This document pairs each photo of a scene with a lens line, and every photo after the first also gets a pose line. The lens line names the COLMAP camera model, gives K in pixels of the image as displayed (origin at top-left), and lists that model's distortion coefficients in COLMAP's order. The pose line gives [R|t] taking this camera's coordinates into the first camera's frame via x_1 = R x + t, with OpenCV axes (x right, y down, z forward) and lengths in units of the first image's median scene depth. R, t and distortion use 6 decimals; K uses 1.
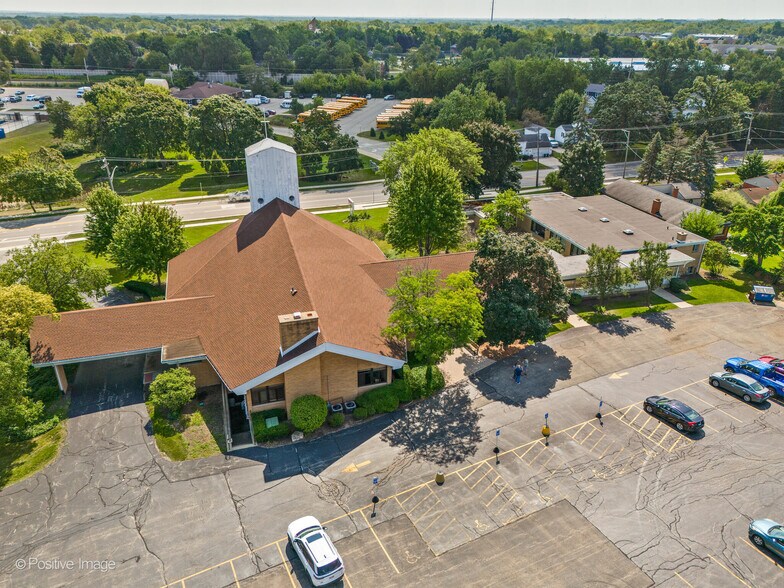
lens RADIAL K [[580.9, 0, 392.0], [0, 580.9, 294.0], [0, 0, 1]] dist [0.077678, -0.084629]
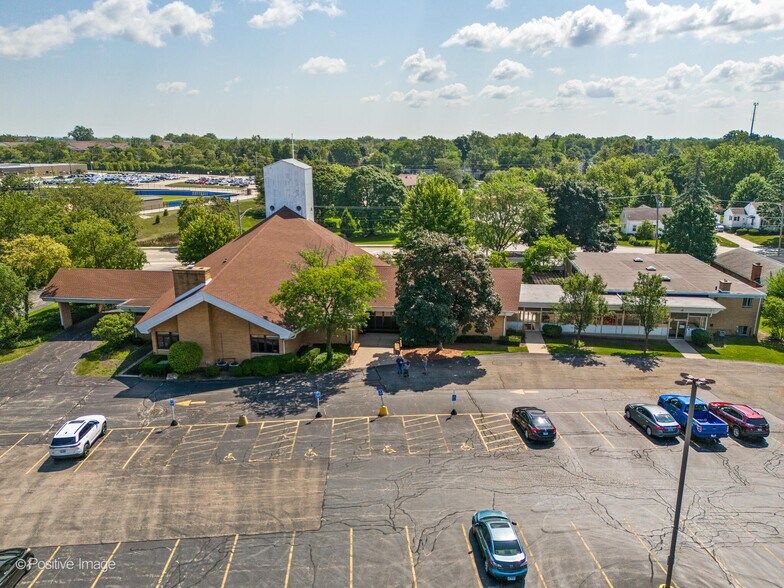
lens RADIAL K [[572.7, 0, 392.0], [0, 572.7, 294.0], [0, 0, 1]] dist [0.064266, -0.002255]
pose [[0.916902, 0.096461, -0.387279, 0.524847], [-0.163730, 0.975853, -0.144578, 0.153243], [0.363982, 0.195973, 0.910556, 0.104234]]
